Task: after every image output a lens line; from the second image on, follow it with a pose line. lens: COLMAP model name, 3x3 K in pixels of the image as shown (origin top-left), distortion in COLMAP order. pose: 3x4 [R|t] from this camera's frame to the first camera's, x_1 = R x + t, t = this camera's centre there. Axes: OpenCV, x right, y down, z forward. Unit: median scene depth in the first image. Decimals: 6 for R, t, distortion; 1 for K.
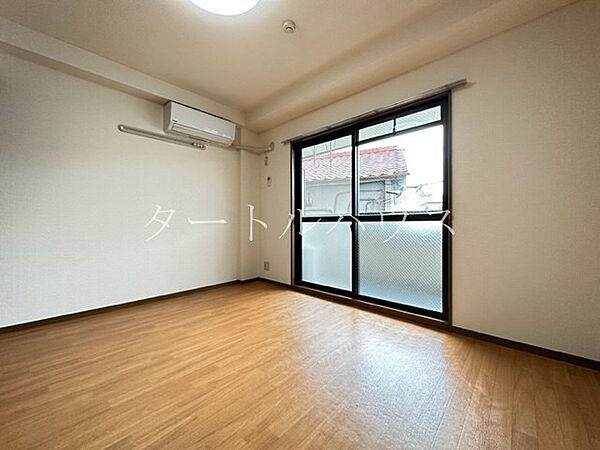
lens RADIAL K [[239.6, 0, 299.4], [0, 239.6, 223.1], [0, 0, 1]] dist [0.000140, -0.000010]
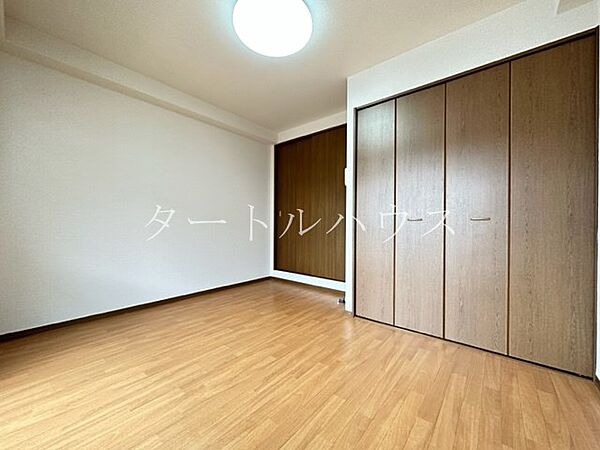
lens RADIAL K [[239.6, 0, 300.3], [0, 239.6, 225.0], [0, 0, 1]] dist [0.000140, -0.000010]
pose [[-0.998424, -0.006889, -0.055693, -0.369633], [-0.007081, 0.999970, 0.003257, -0.027317], [0.055668, 0.003646, -0.998443, 1.967051]]
